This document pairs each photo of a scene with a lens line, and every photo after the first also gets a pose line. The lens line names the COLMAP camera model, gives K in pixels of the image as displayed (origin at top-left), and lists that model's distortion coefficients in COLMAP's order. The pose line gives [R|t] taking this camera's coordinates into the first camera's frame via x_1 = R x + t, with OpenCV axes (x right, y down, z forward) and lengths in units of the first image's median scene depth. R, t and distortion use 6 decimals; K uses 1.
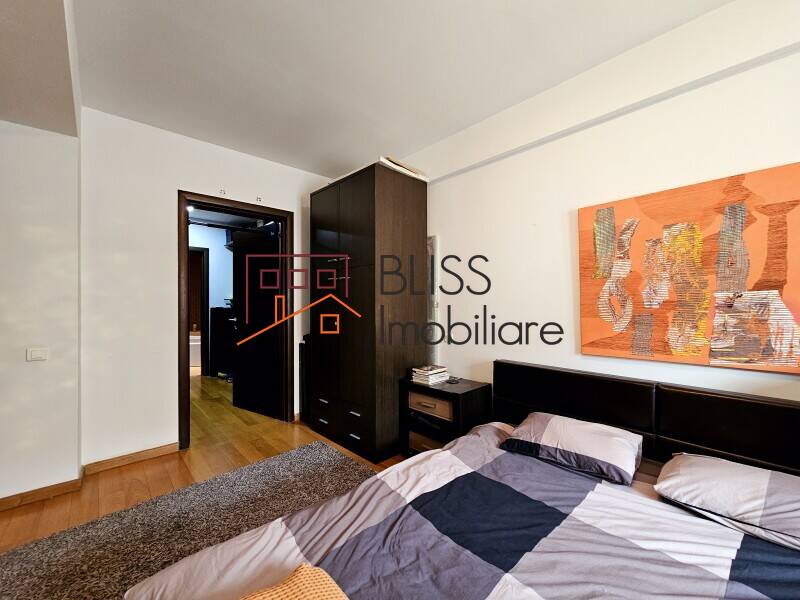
lens RADIAL K [[324.5, 0, 401.2], [0, 324.5, 303.7], [0, 0, 1]] dist [-0.001537, -0.000068]
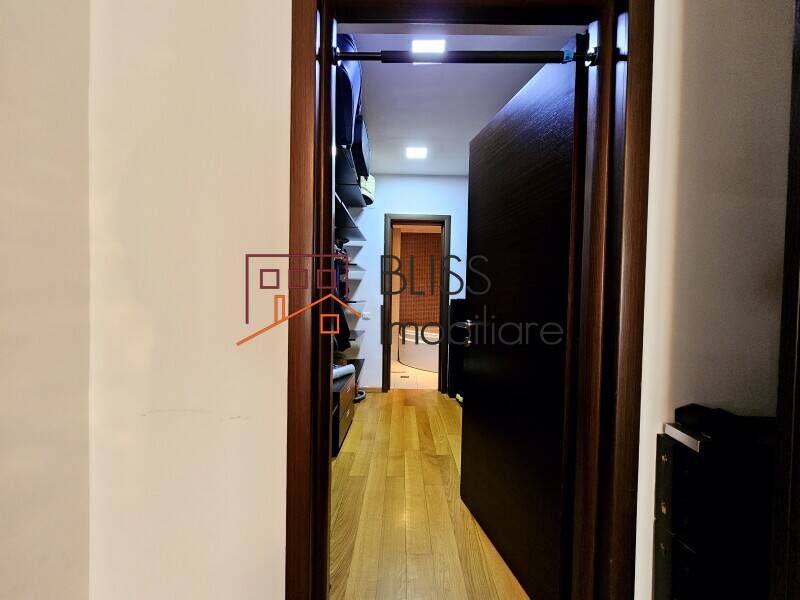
lens RADIAL K [[324.5, 0, 401.2], [0, 324.5, 303.7], [0, 0, 1]] dist [-0.001537, -0.000068]
pose [[0.721565, 0.010500, -0.692267, -0.254030], [0.019509, 0.999180, 0.035490, 0.005945], [0.692072, -0.039113, 0.720768, 0.609424]]
